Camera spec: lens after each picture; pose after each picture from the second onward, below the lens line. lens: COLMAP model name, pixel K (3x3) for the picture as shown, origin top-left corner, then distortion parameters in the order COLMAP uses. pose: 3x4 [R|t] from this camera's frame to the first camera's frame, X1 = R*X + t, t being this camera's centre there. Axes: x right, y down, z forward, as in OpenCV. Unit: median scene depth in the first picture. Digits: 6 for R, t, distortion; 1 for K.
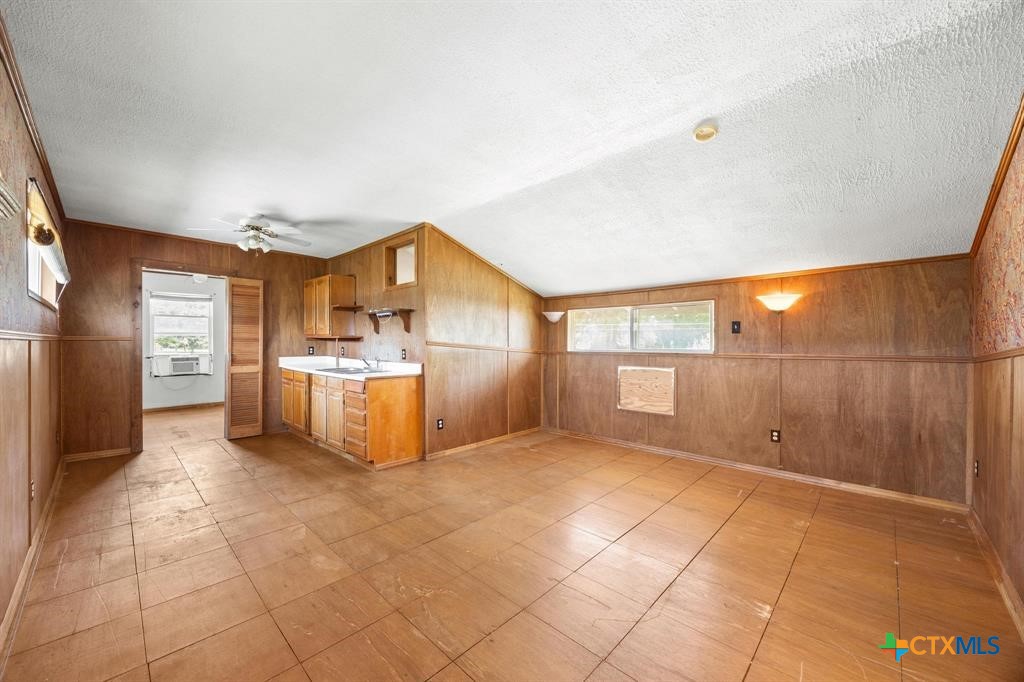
lens RADIAL K [[388.1, 0, 506.0], [0, 388.1, 344.4], [0, 0, 1]] dist [-0.006180, 0.000790]
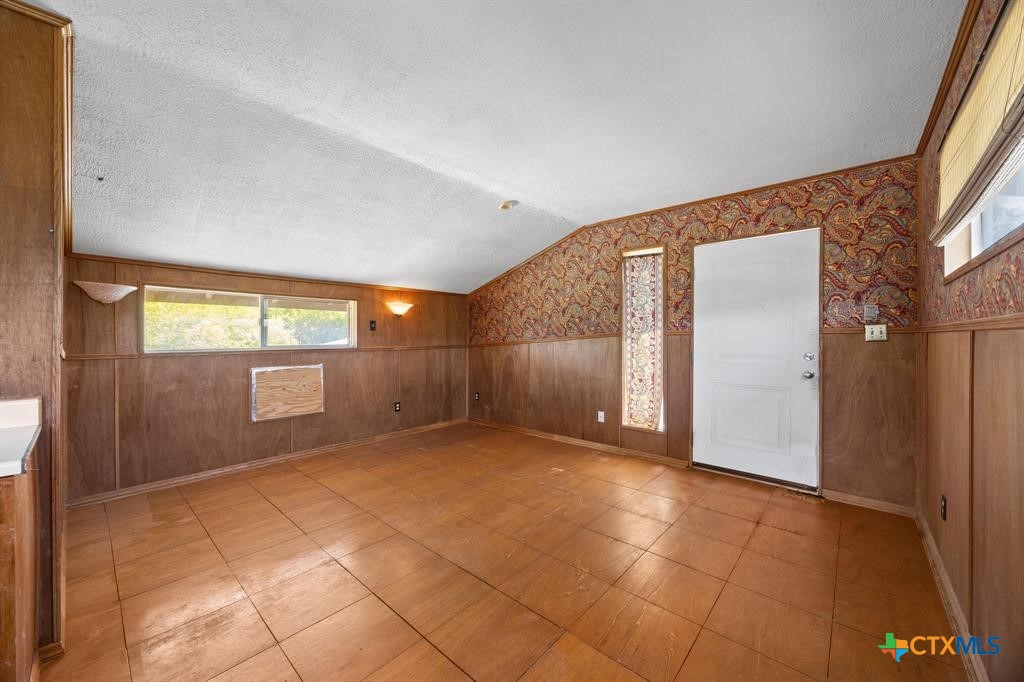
lens RADIAL K [[388.1, 0, 505.7], [0, 388.1, 337.8], [0, 0, 1]] dist [-0.006180, 0.000790]
pose [[-0.037066, 0.001008, 0.999312, -0.609485], [0.008194, 0.999966, -0.000705, -0.001187], [-0.999279, 0.008162, -0.037073, 0.601948]]
